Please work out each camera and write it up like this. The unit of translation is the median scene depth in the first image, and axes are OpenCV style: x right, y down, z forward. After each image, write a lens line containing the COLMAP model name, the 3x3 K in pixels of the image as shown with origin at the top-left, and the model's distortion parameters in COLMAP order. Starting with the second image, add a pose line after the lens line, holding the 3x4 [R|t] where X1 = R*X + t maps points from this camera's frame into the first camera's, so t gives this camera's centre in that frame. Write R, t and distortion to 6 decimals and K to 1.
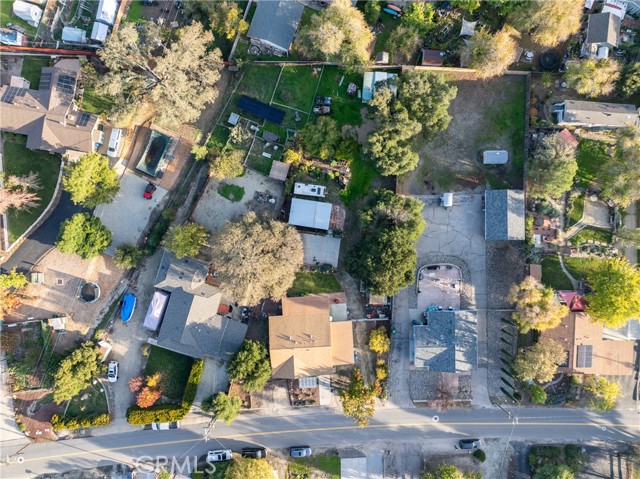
lens RADIAL K [[450.2, 0, 330.1], [0, 450.2, 239.5], [0, 0, 1]] dist [-0.031352, -0.001483]
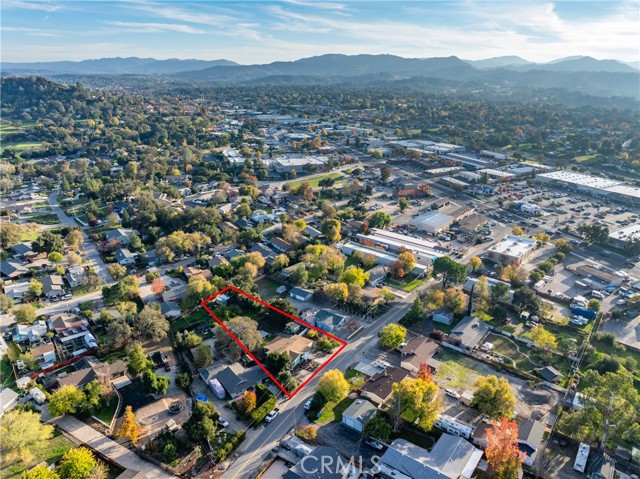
lens RADIAL K [[450.2, 0, 330.1], [0, 450.2, 239.5], [0, 0, 1]] dist [-0.031352, -0.001483]
pose [[0.573868, -0.274130, 0.771705, -1.259611], [0.818787, 0.210736, -0.534021, 1.253370], [-0.016235, 0.938319, 0.345389, -0.091211]]
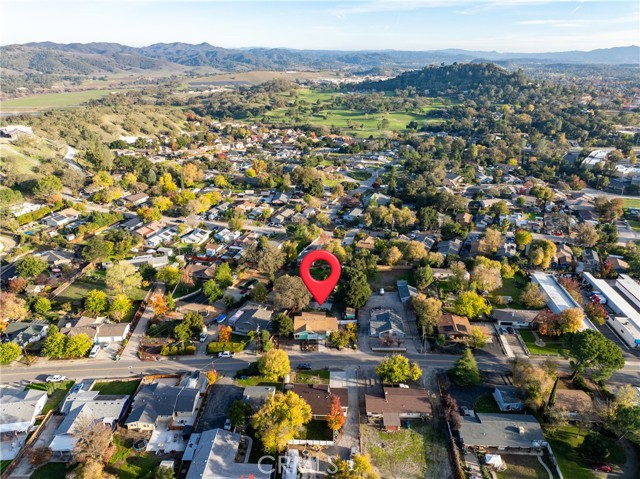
lens RADIAL K [[450.2, 0, 330.1], [0, 450.2, 239.5], [0, 0, 1]] dist [-0.031352, -0.001483]
pose [[0.999791, 0.009777, -0.017972, 0.048613], [-0.020321, 0.372925, -0.927639, 1.807451], [-0.002367, 0.927810, 0.373046, -0.041425]]
